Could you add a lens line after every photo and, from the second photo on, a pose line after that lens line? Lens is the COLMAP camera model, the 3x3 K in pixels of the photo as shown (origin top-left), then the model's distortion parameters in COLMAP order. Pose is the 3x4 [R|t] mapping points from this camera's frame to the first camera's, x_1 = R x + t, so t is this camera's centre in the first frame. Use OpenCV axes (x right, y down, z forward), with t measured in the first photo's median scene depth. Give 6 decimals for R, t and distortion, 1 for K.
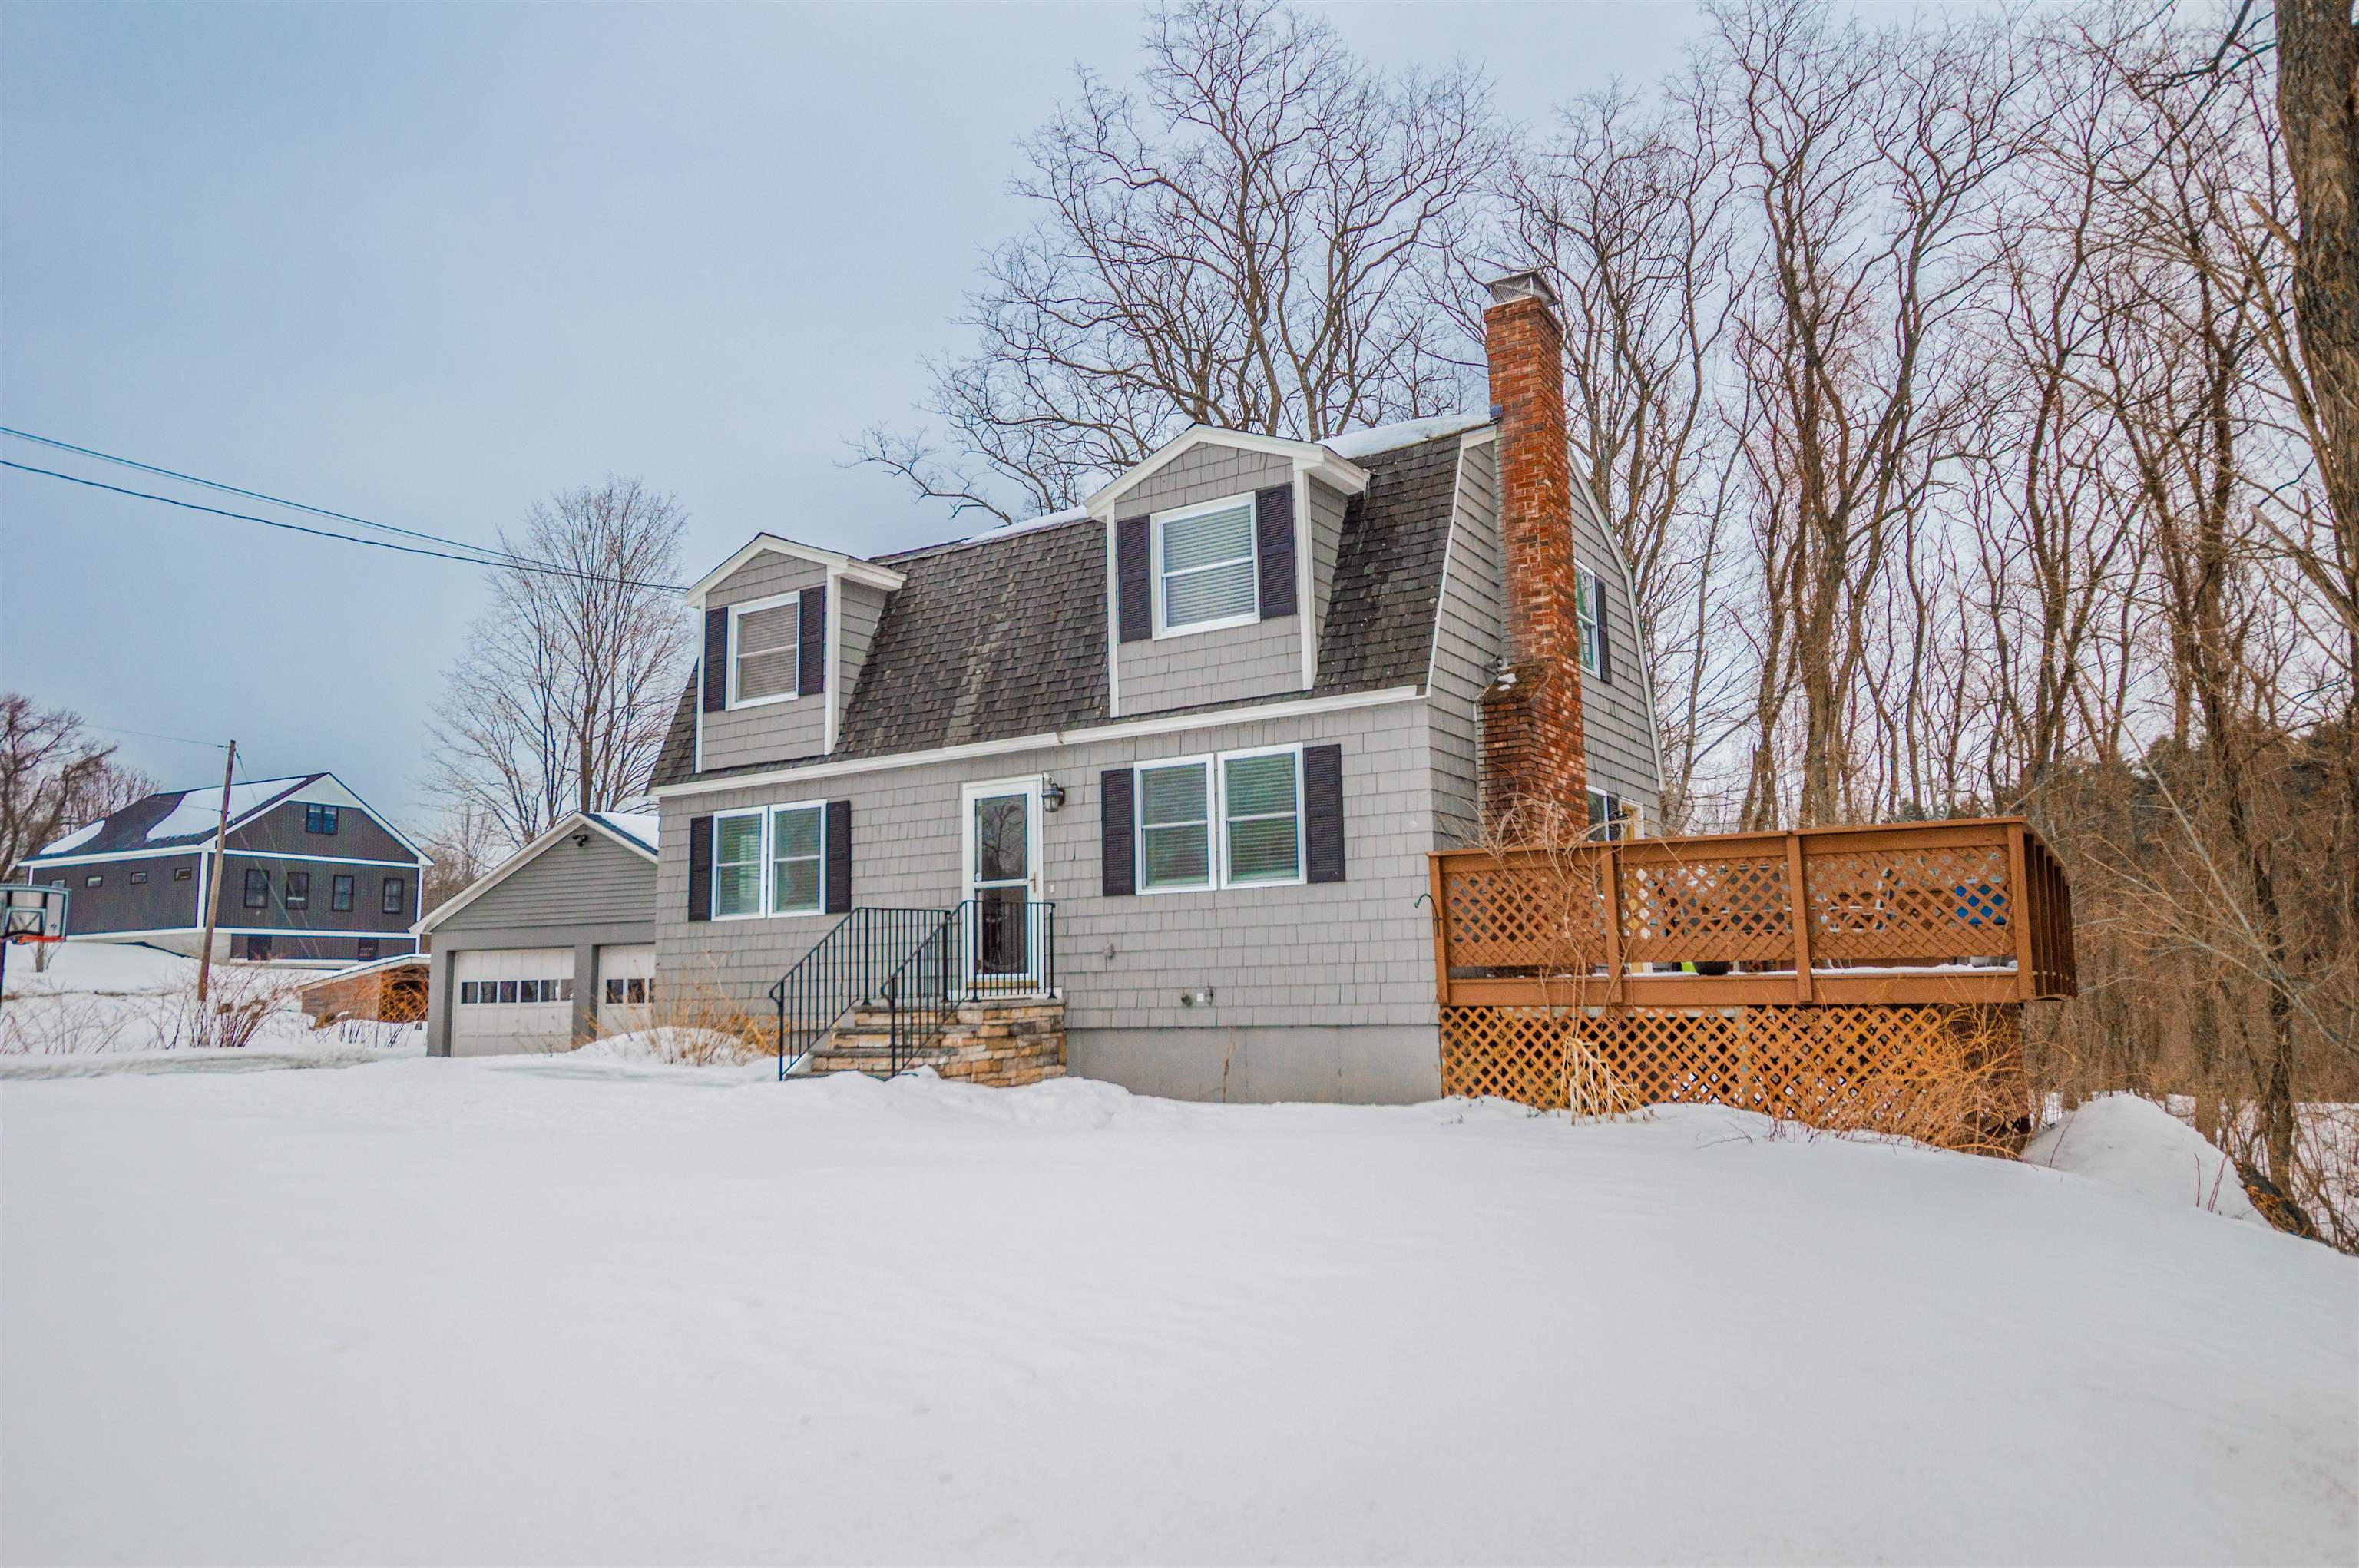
lens RADIAL K [[1540.7, 0, 1179.5], [0, 1540.7, 784.0], [0, 0, 1]] dist [-0.002616, -0.000206]
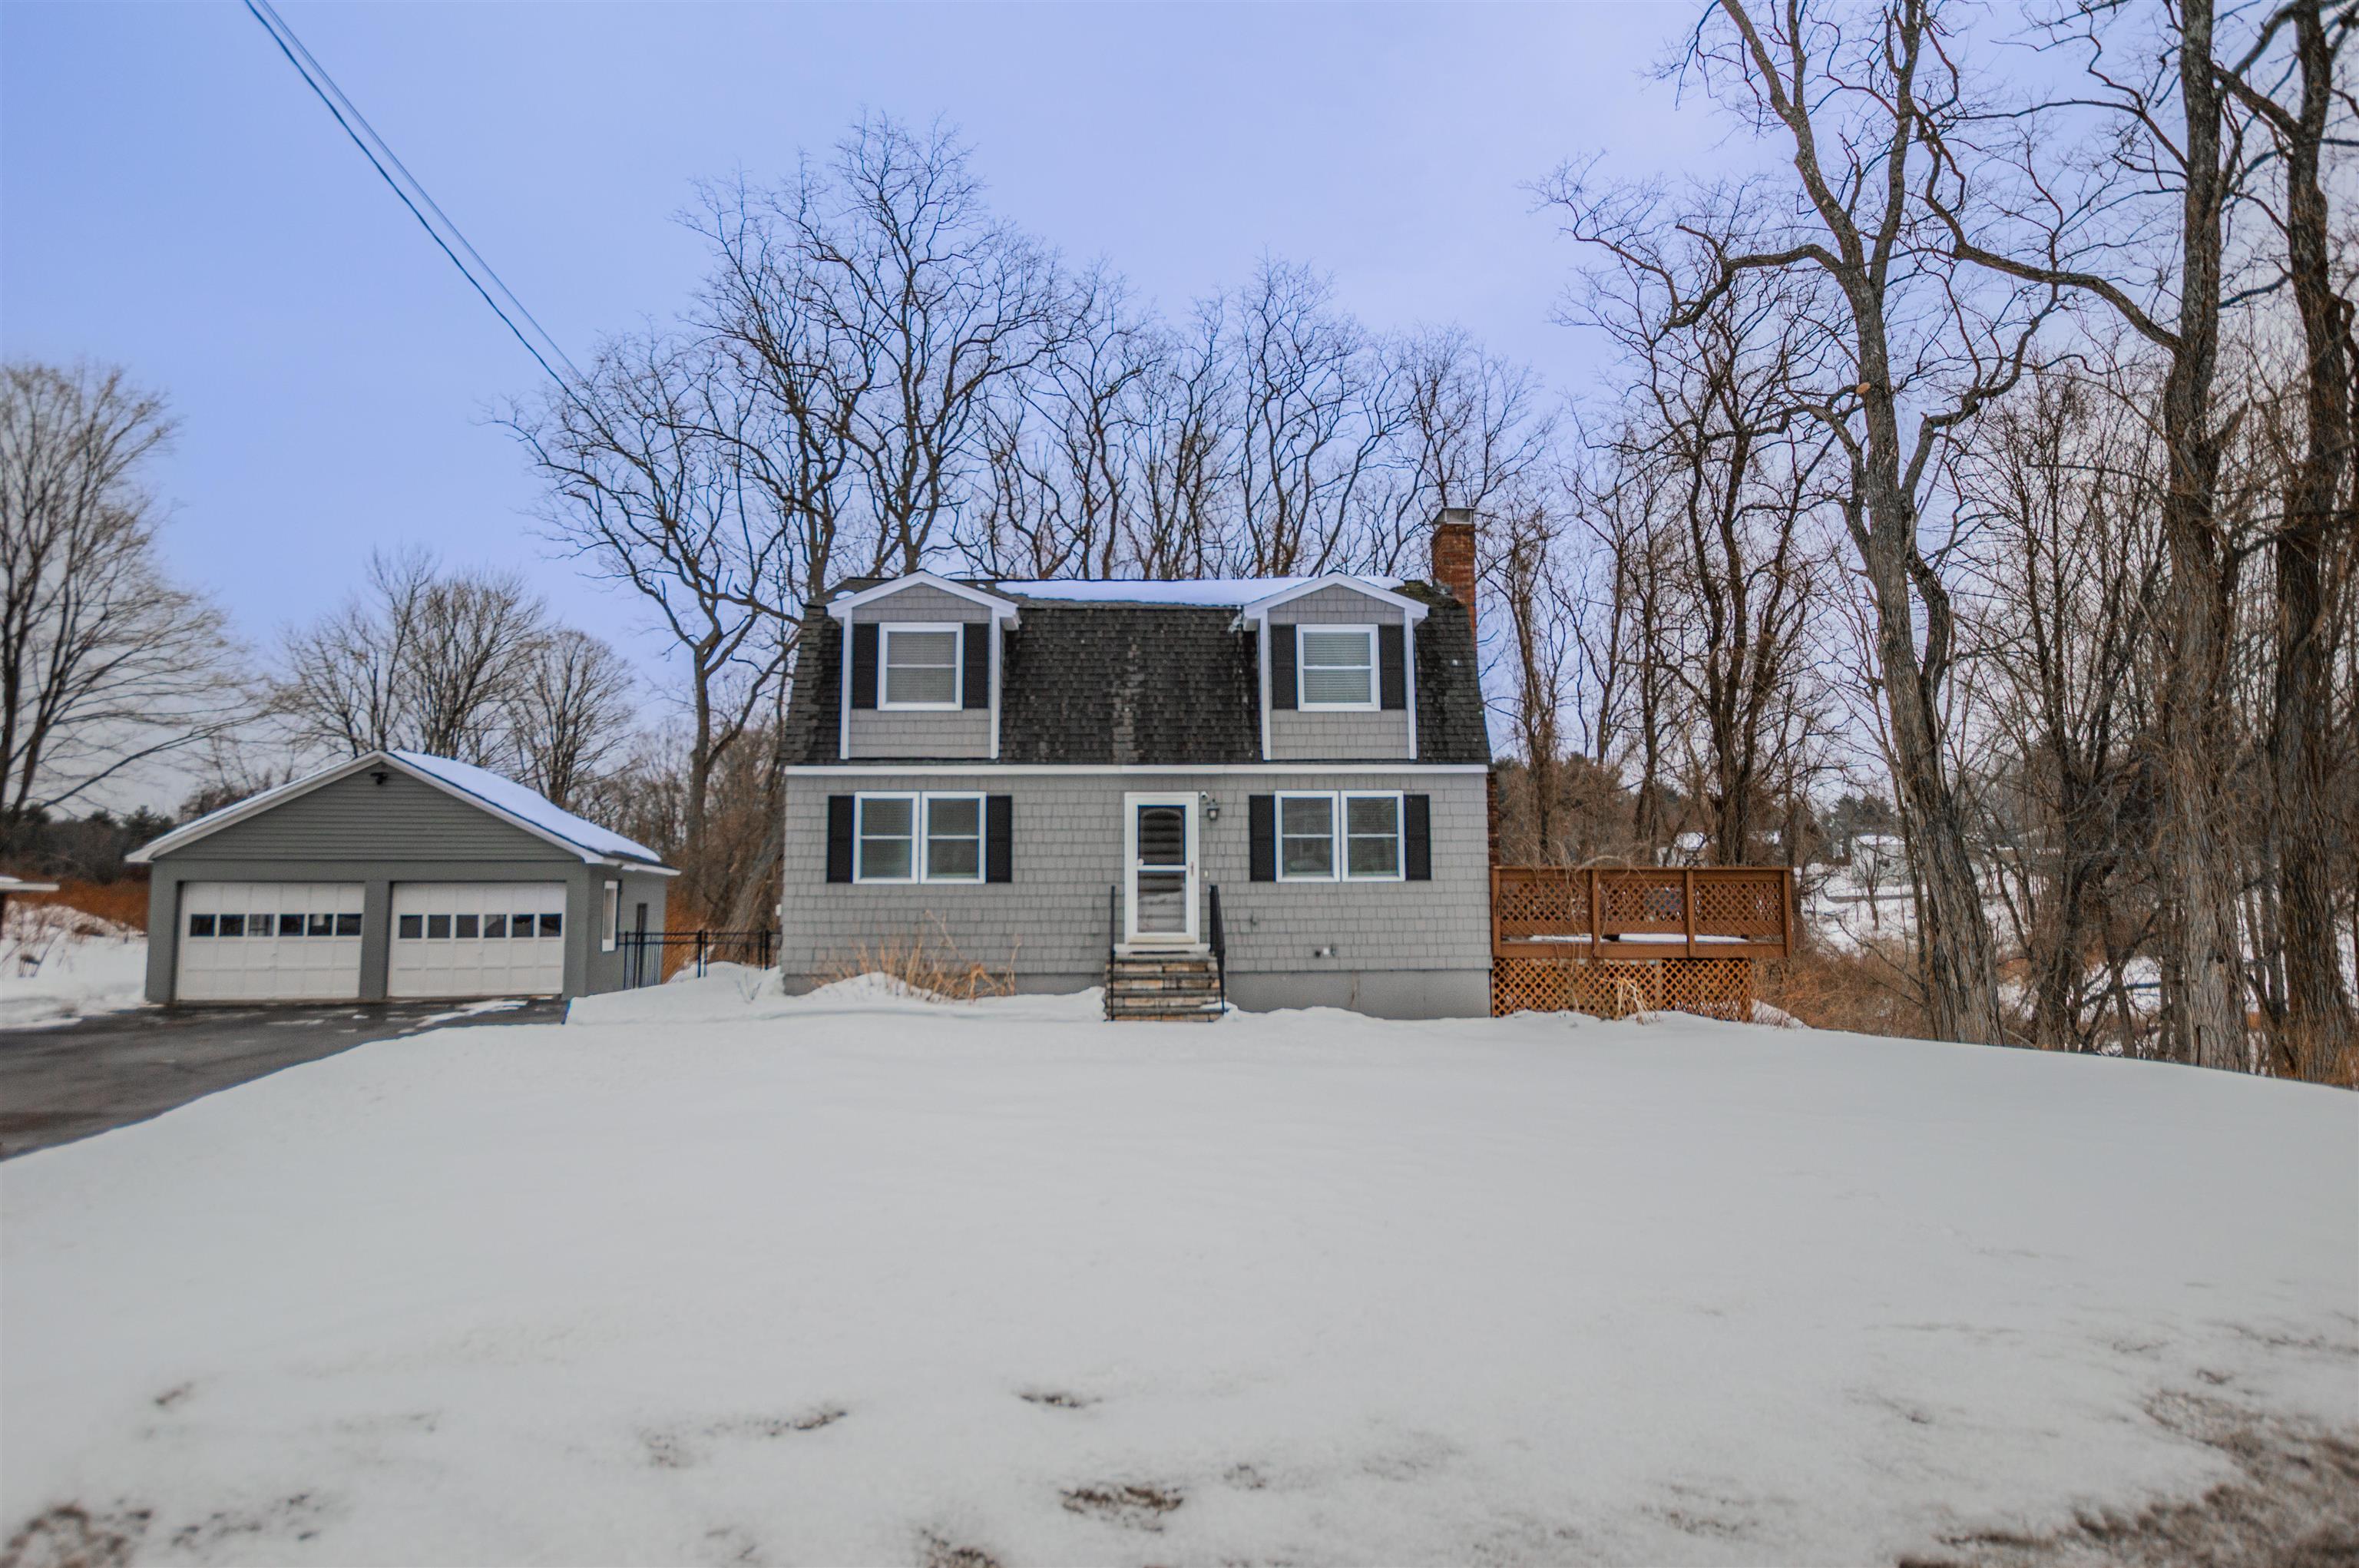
lens RADIAL K [[1219.0, 0, 1179.5], [0, 1219.0, 784.0], [0, 0, 1]] dist [-0.022476, -0.000176]
pose [[0.824240, 0.071113, 0.561757, -0.729489], [-0.088738, 0.996047, 0.004112, -0.017039], [-0.559244, -0.053238, 0.827292, 0.084979]]
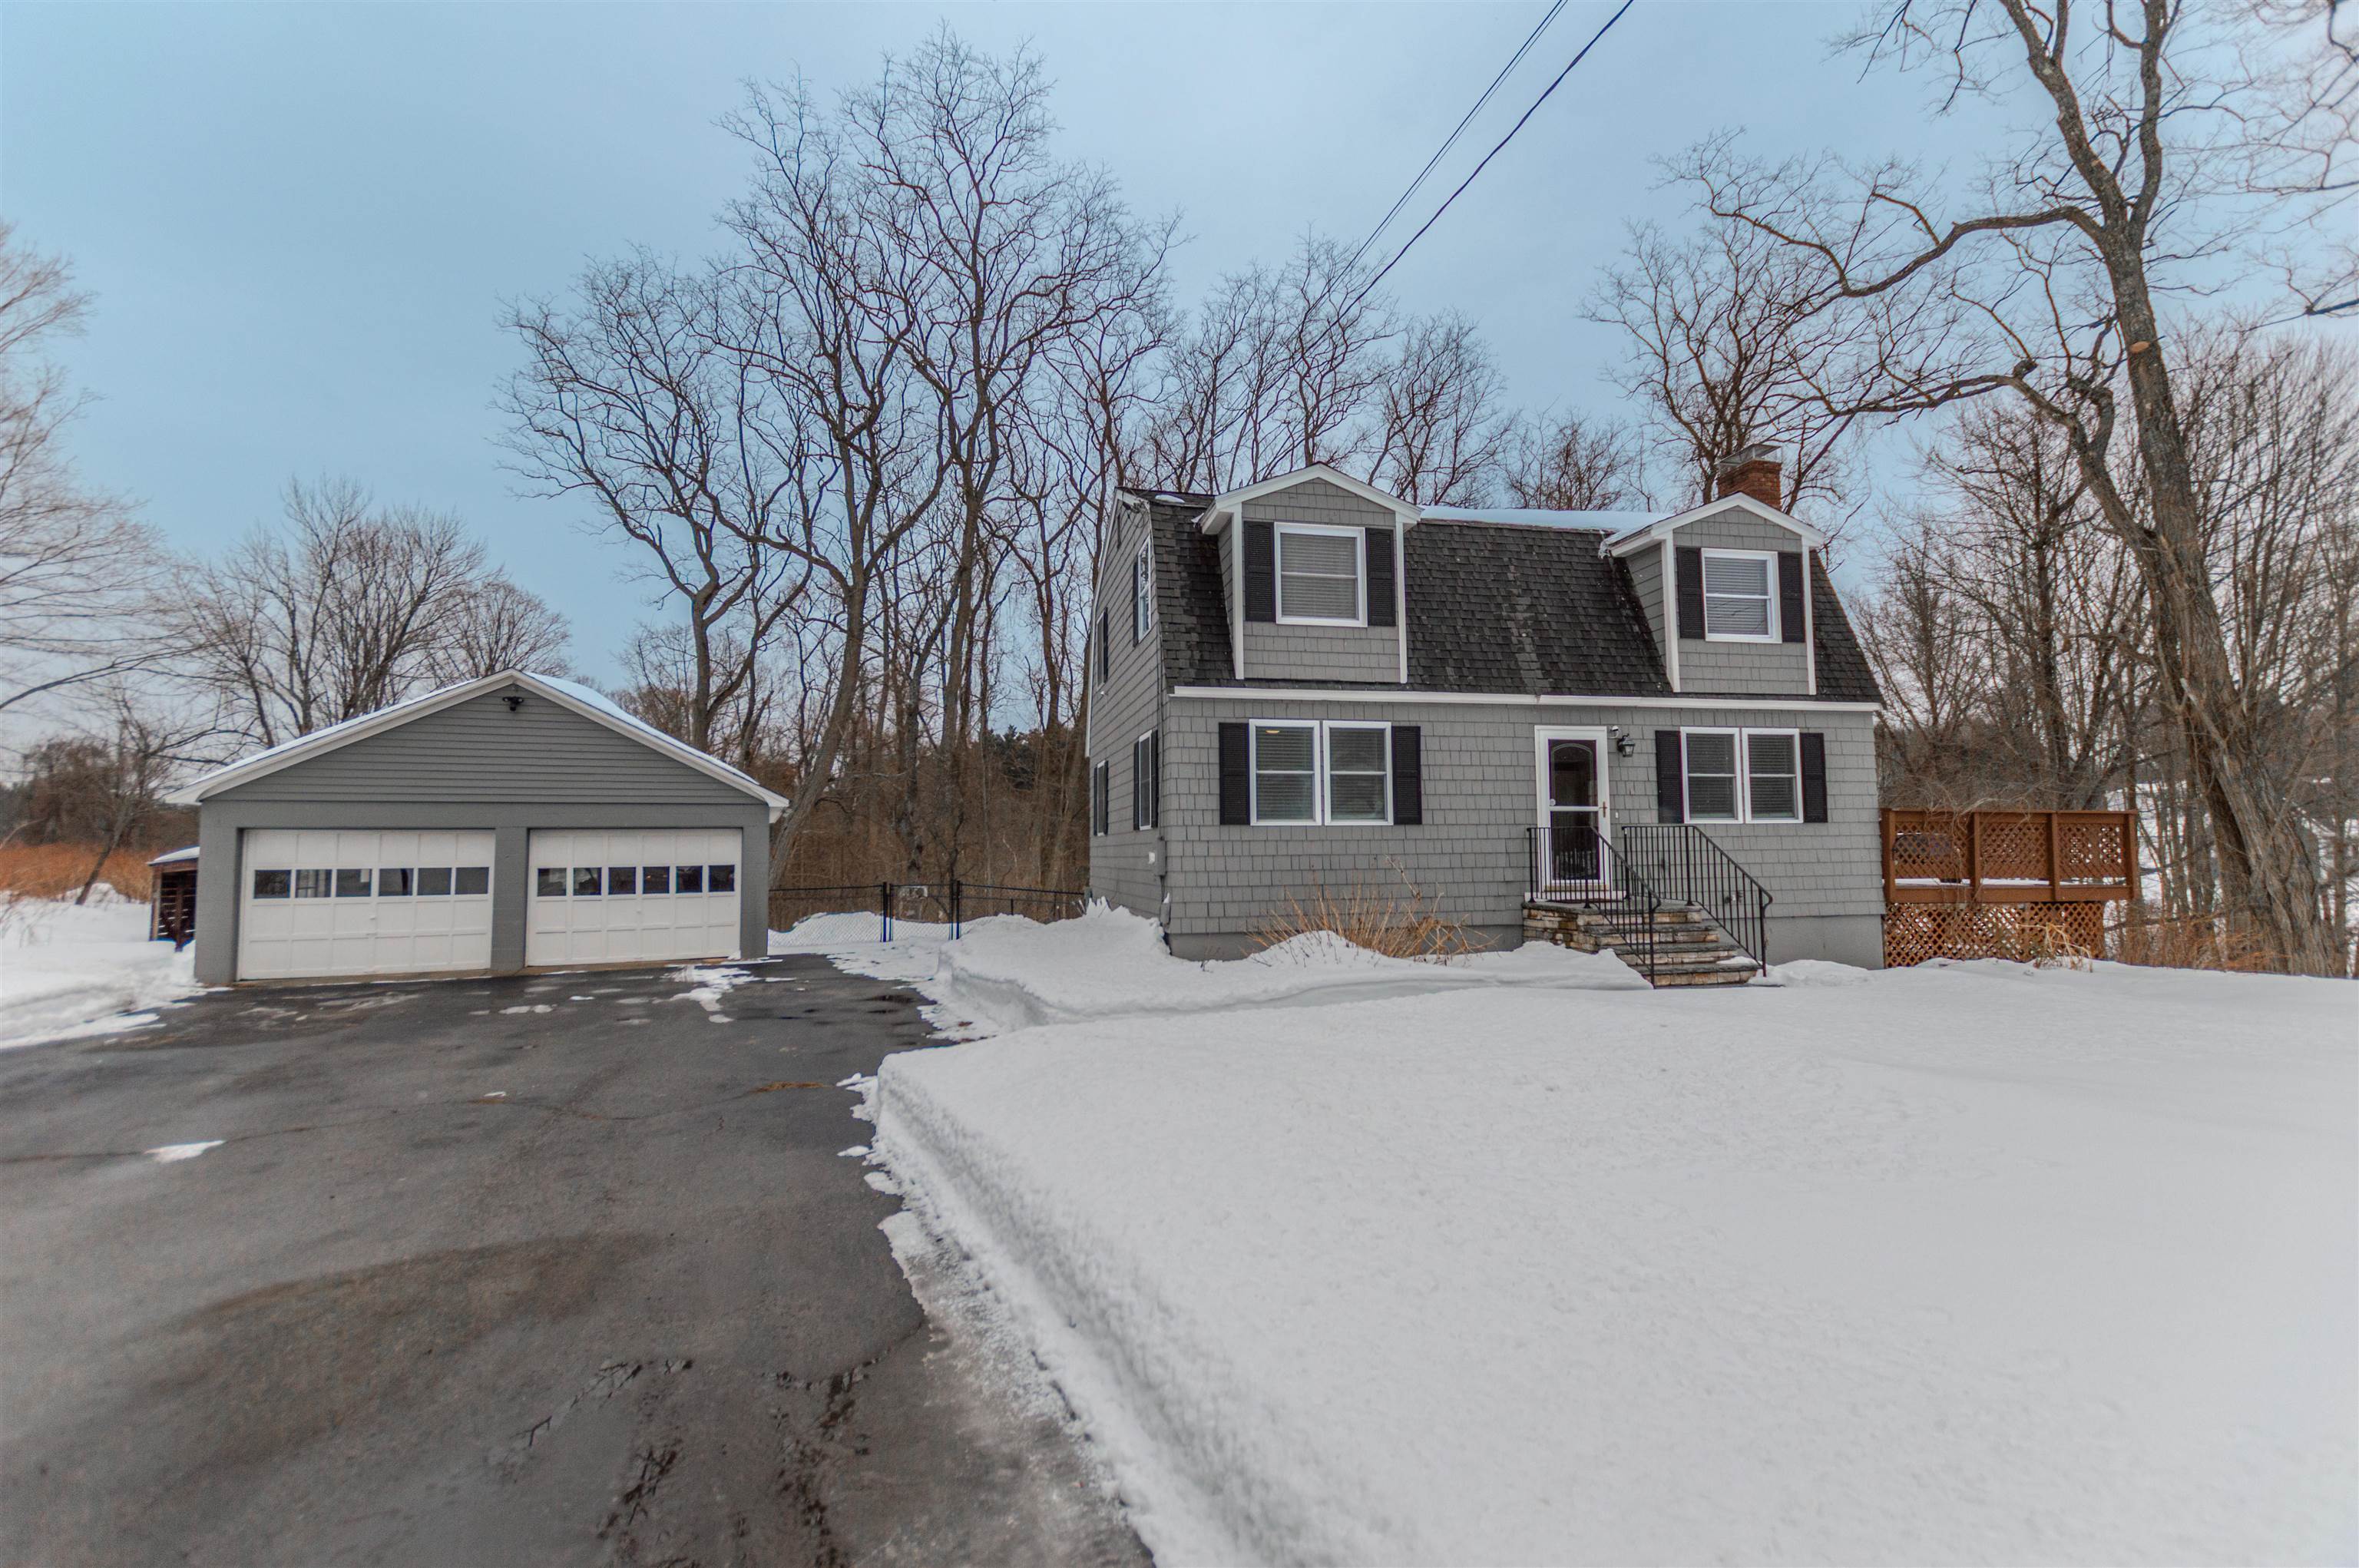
lens RADIAL K [[1028.0, 0, 1179.3], [0, 1028.0, 788.5], [0, 0, 1]] dist [0.010036, -0.005836]
pose [[0.715210, 0.056757, 0.696601, -0.942960], [-0.100505, 0.994690, 0.022145, 0.062224], [-0.691645, -0.085850, 0.717117, 0.621776]]
